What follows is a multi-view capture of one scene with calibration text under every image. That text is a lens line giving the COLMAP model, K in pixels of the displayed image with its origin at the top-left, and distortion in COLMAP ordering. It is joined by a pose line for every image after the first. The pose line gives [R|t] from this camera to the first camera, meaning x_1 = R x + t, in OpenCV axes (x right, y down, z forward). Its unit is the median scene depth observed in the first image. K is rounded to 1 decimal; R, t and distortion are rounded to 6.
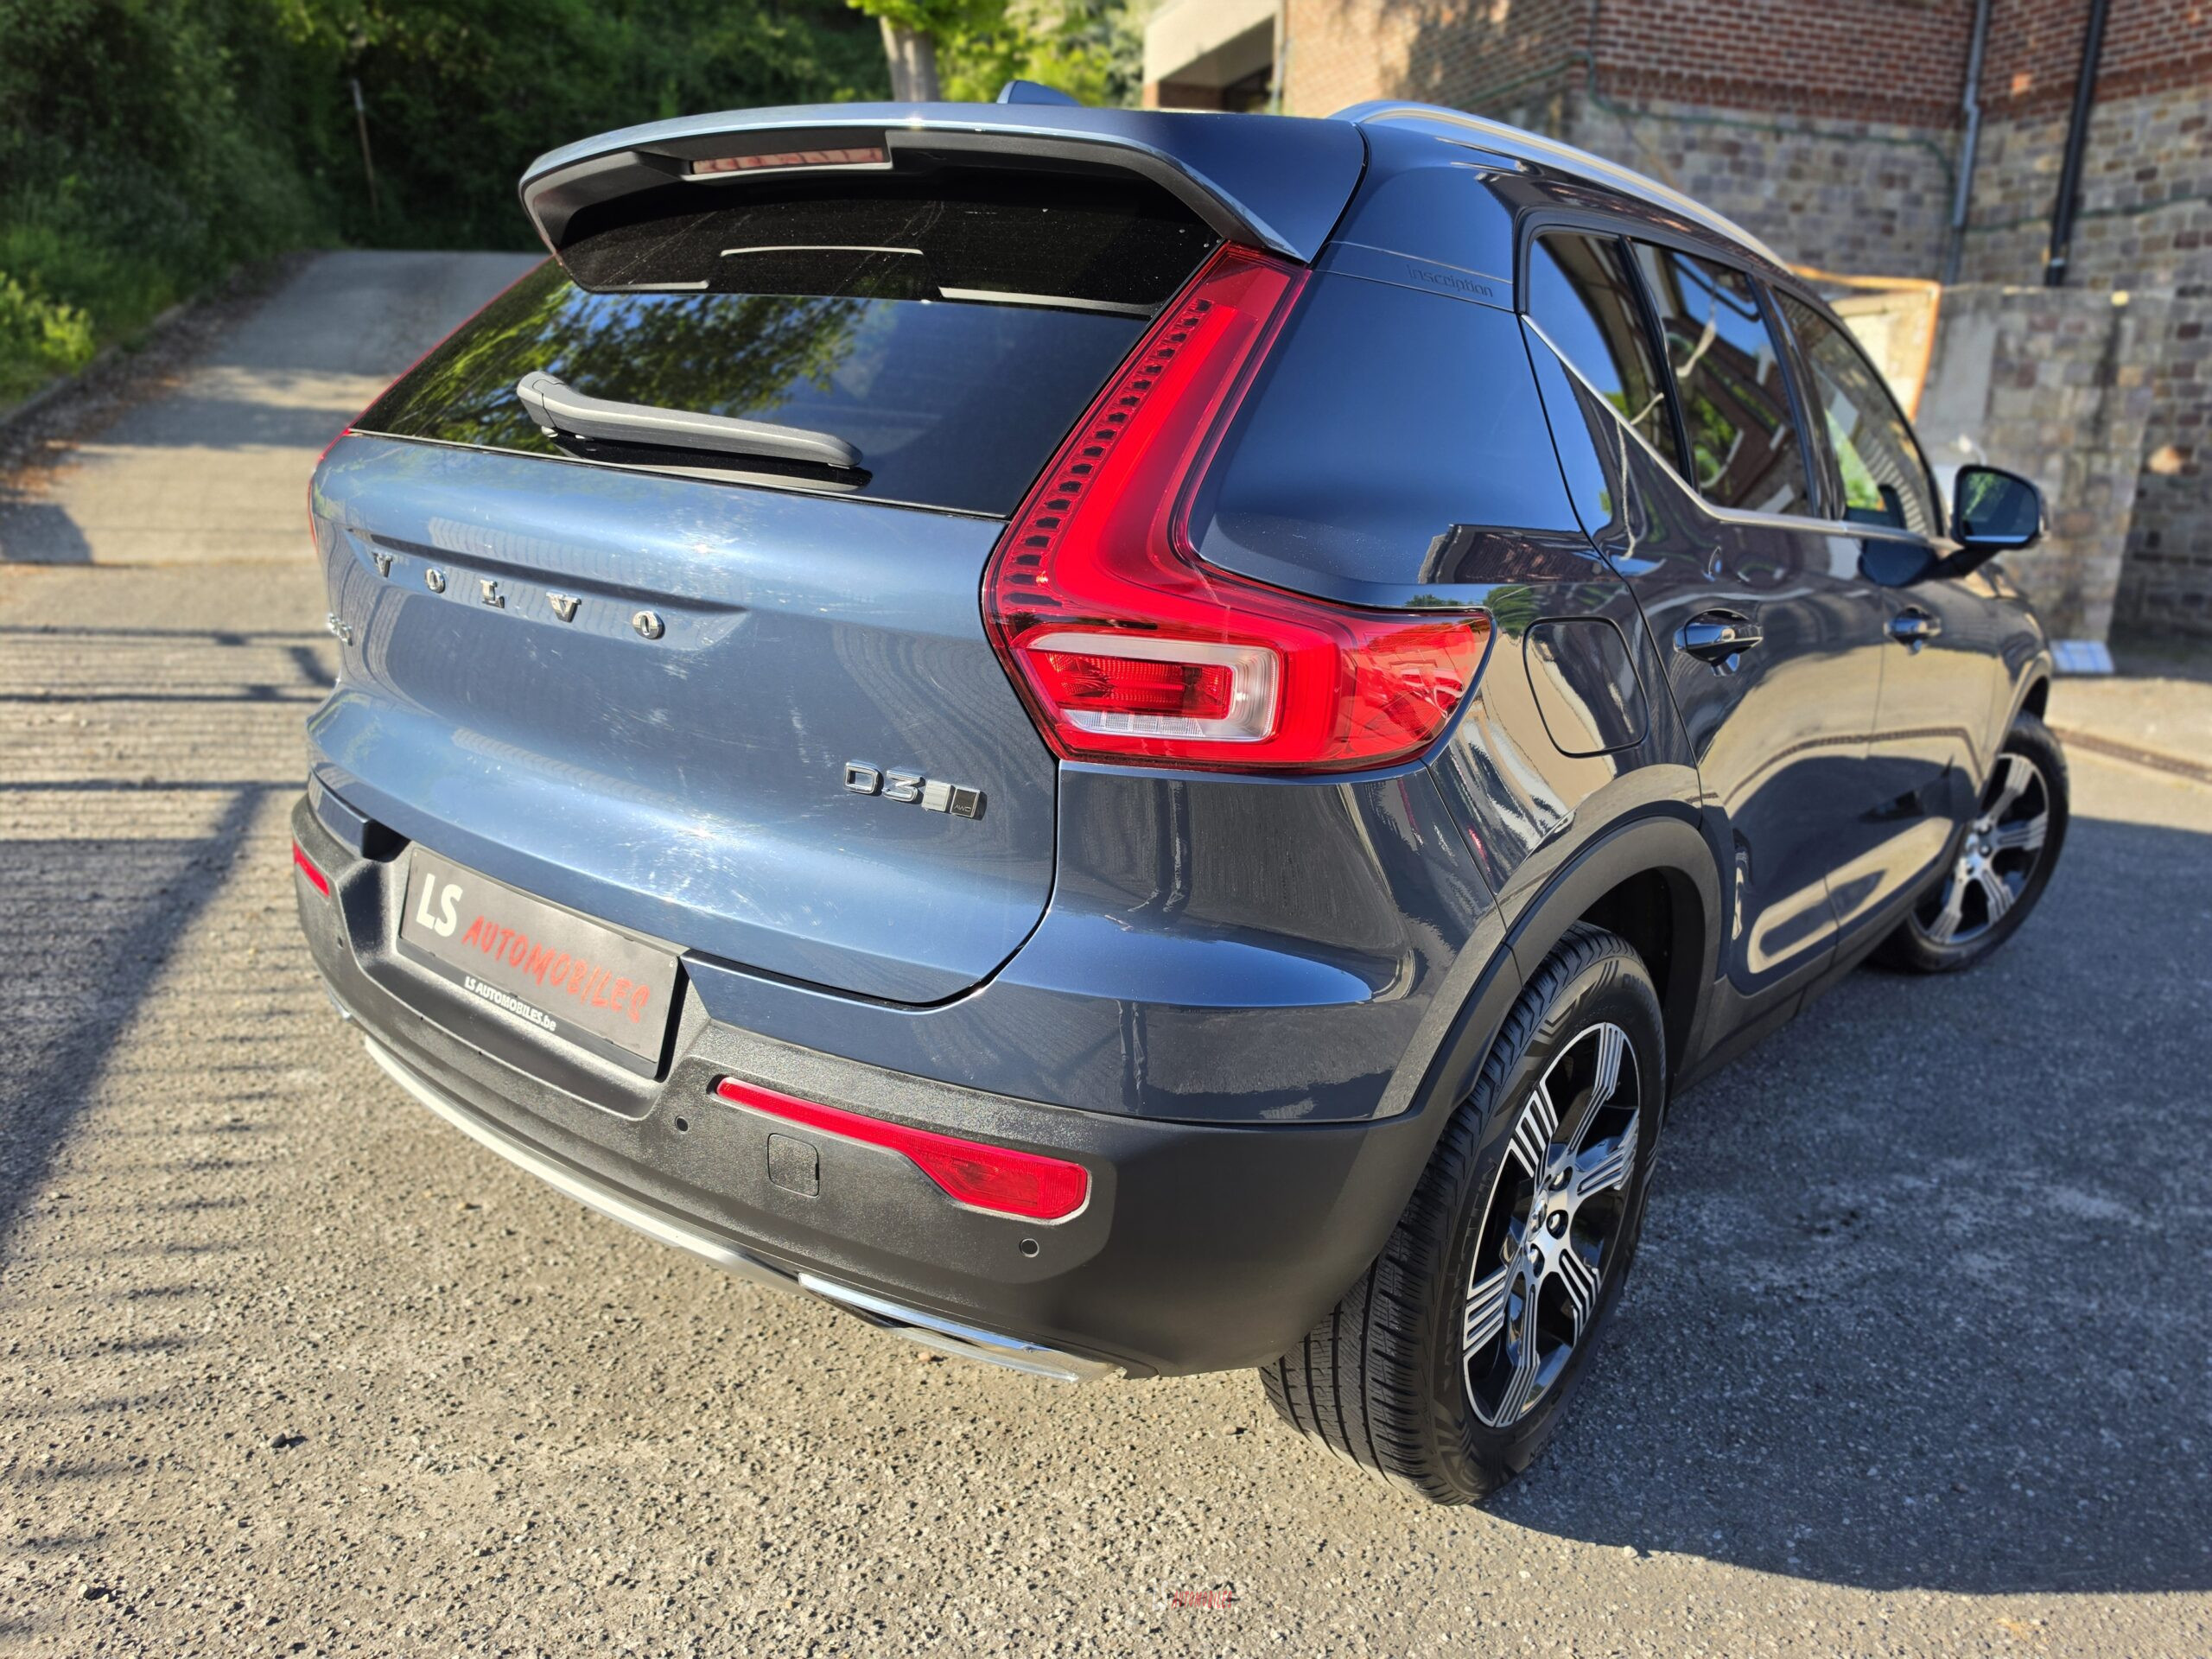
lens RADIAL K [[1543.4, 0, 1104.8], [0, 1543.4, 822.7], [0, 0, 1]] dist [0.006030, -0.004218]
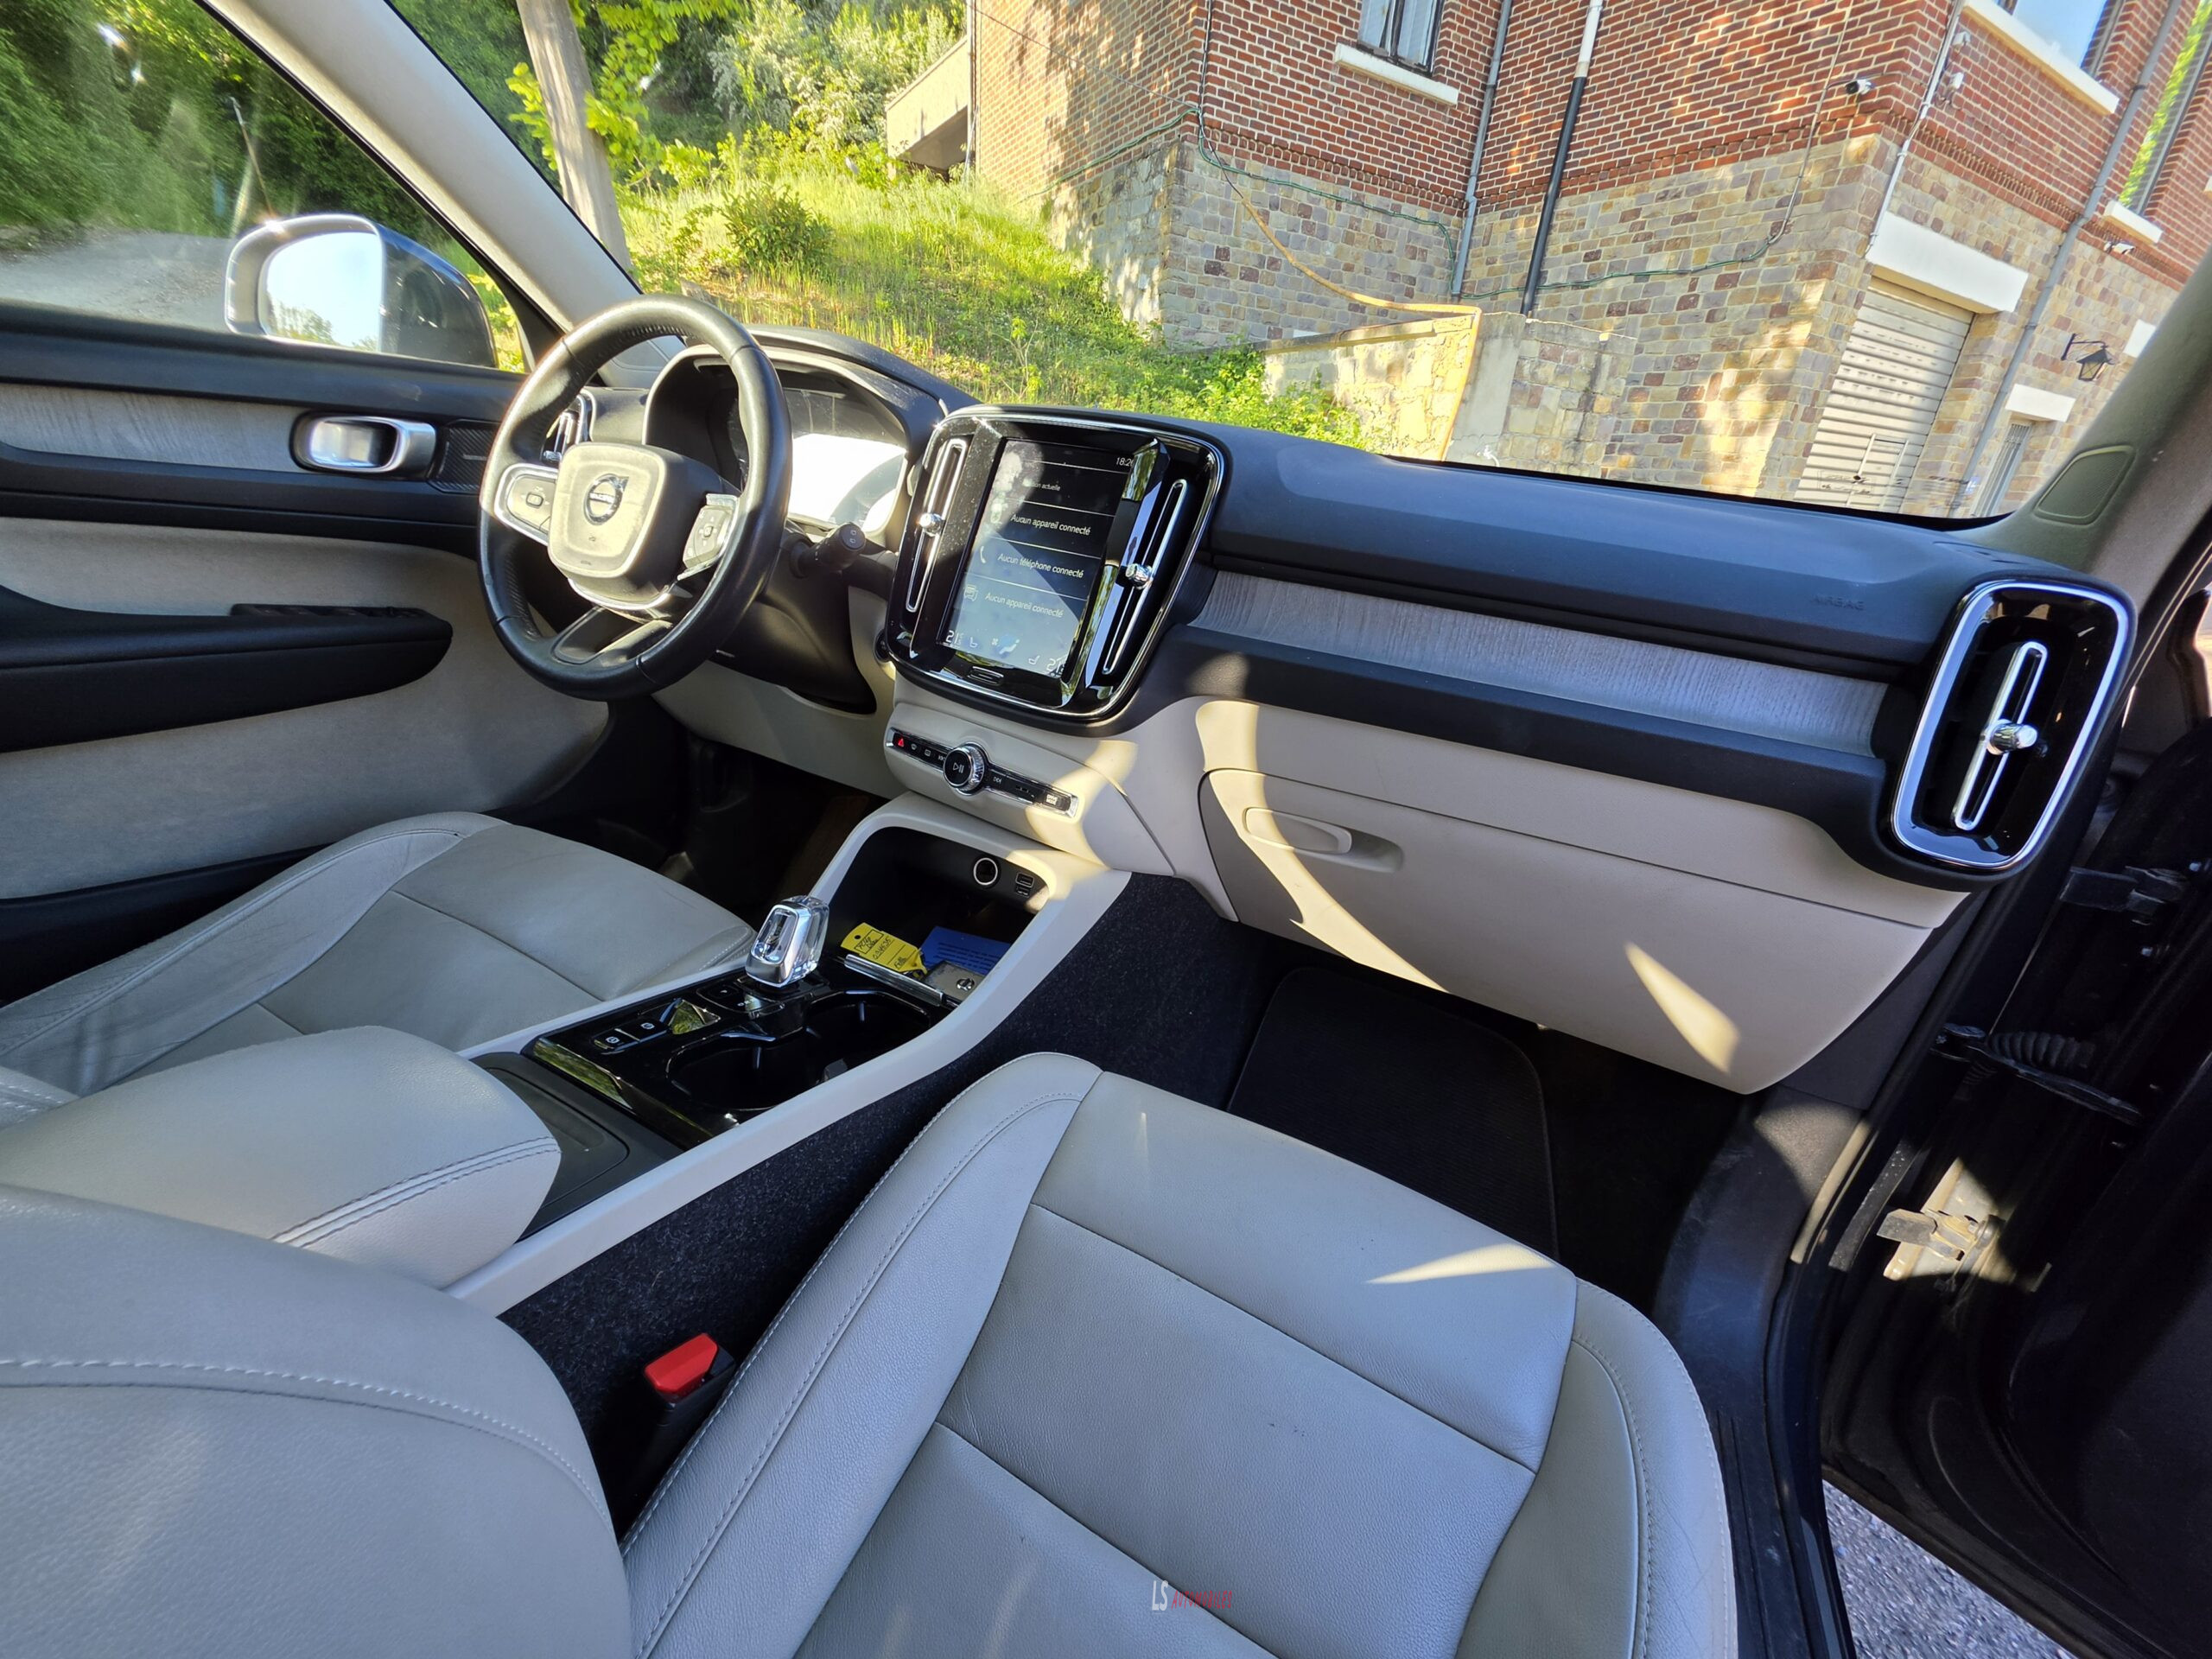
lens RADIAL K [[891.2, 0, 1088.0], [0, 891.2, 841.8], [0, 0, 1]] dist [-0.001578, -0.000016]
pose [[0.983257, -0.036126, 0.178607, 0.080204], [0.005725, 0.985791, 0.167877, -0.046156], [-0.182134, -0.164044, 0.969493, 0.238187]]
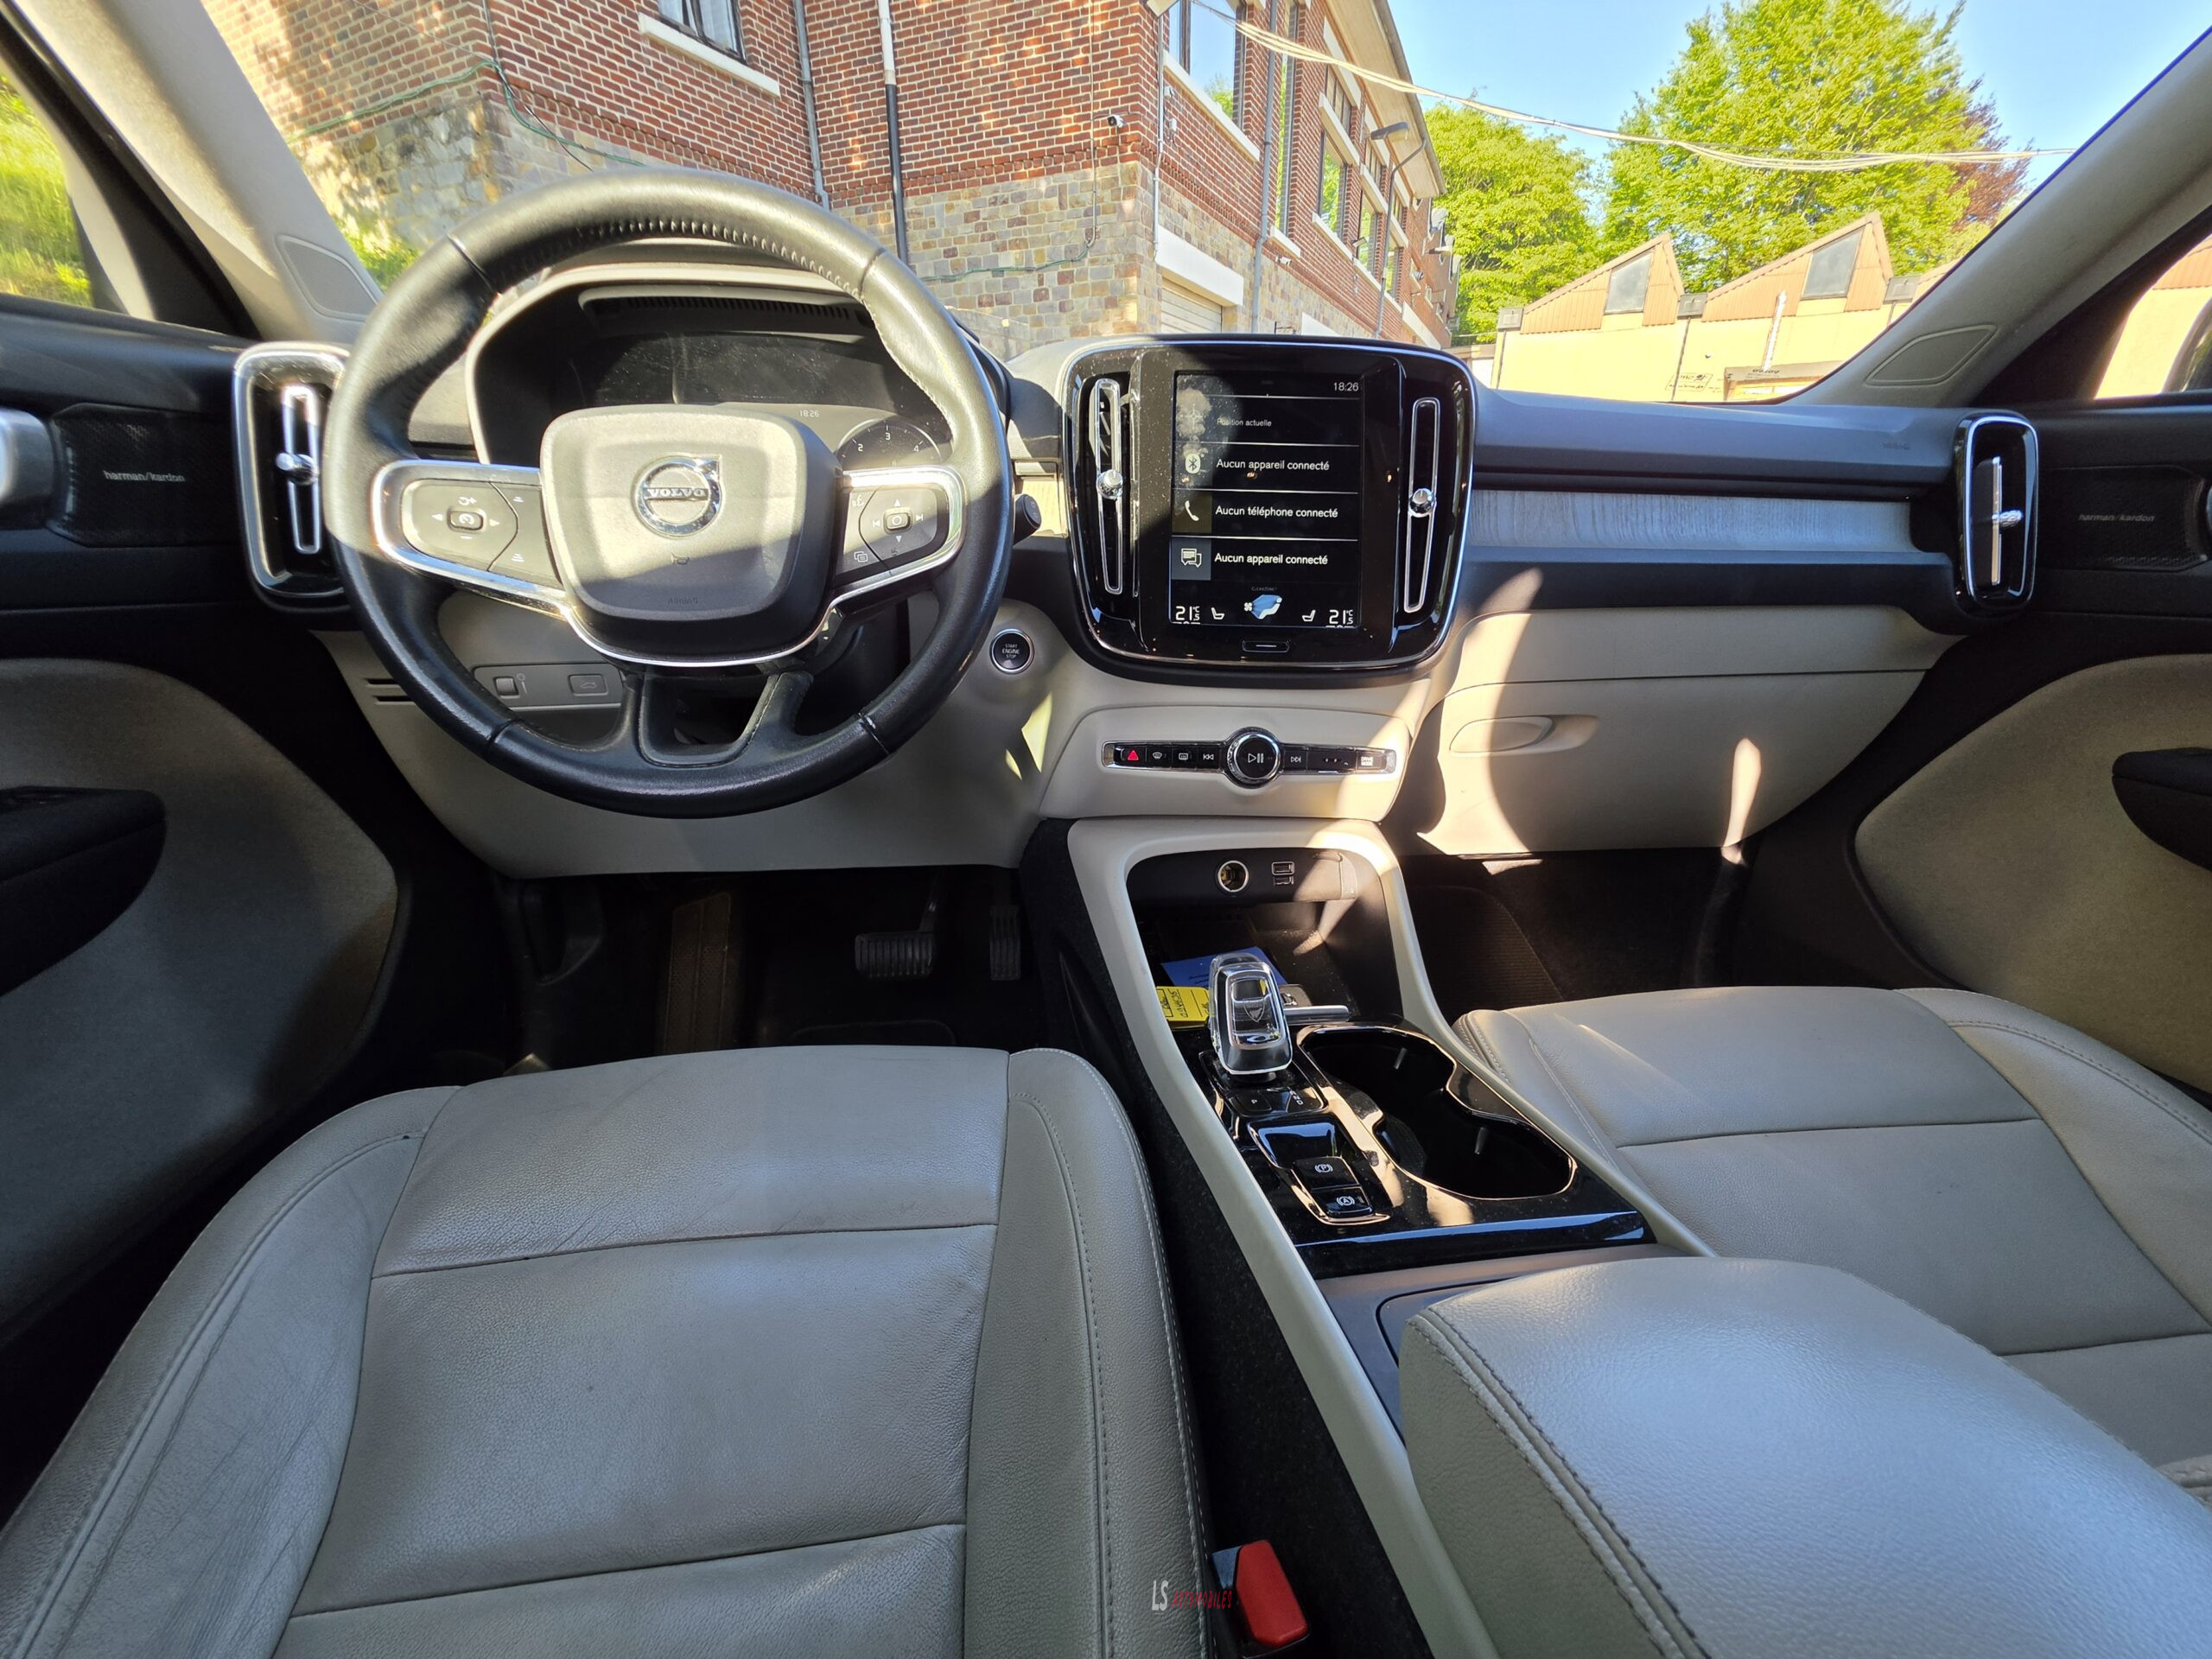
lens RADIAL K [[890.2, 0, 1102.5], [0, 890.2, 839.6], [0, 0, 1]] dist [-0.002390, -0.000424]
pose [[0.690073, -0.314213, 0.651974, 0.040231], [0.213419, 0.949128, 0.231535, -0.050503], [-0.691558, -0.020632, 0.722026, 0.269148]]
